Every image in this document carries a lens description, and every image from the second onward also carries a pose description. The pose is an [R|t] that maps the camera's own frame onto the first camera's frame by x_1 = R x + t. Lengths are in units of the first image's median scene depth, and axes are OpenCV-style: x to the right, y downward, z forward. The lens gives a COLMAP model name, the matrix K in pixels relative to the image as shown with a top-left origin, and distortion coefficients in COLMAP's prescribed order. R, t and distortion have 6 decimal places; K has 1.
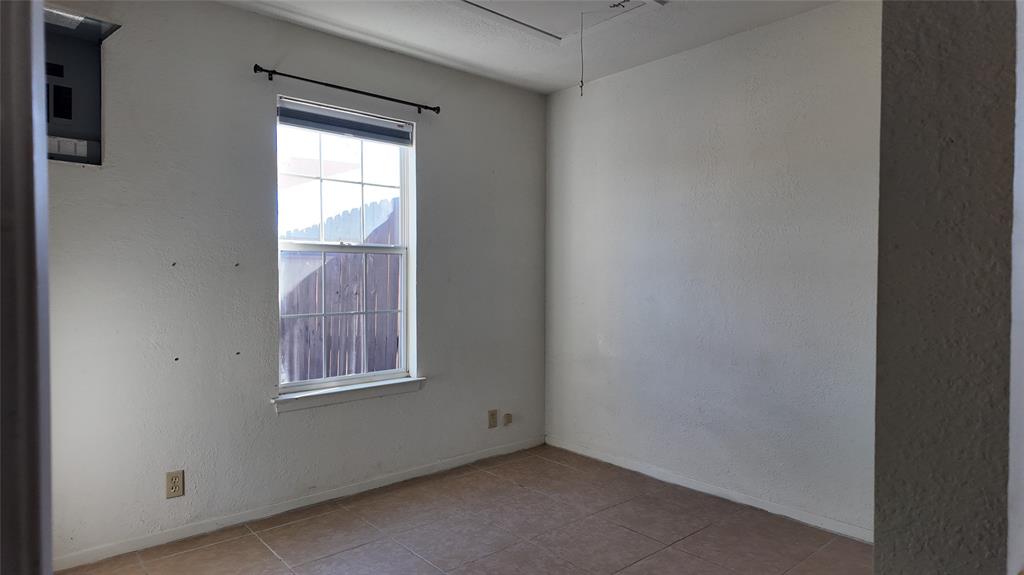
lens RADIAL K [[593.7, 0, 513.8], [0, 593.7, 288.6], [0, 0, 1]] dist [0.093128, -0.110007]
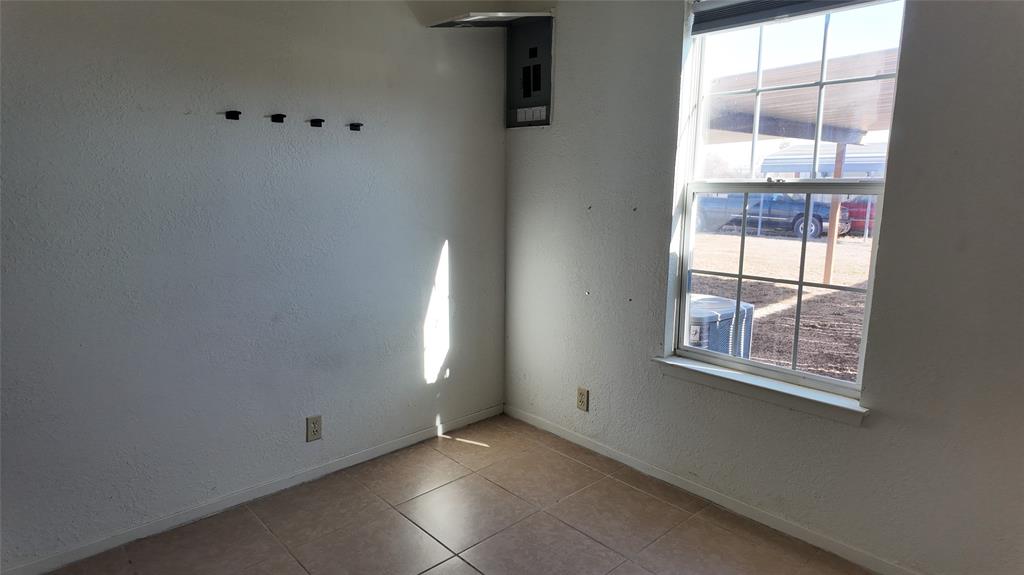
lens RADIAL K [[593.7, 0, 513.8], [0, 593.7, 288.6], [0, 0, 1]] dist [0.093128, -0.110007]
pose [[0.029765, 0.173563, -0.984373, 0.509954], [-0.026301, 0.984604, 0.172809, -0.076773], [0.999211, 0.020746, 0.033872, 0.807267]]
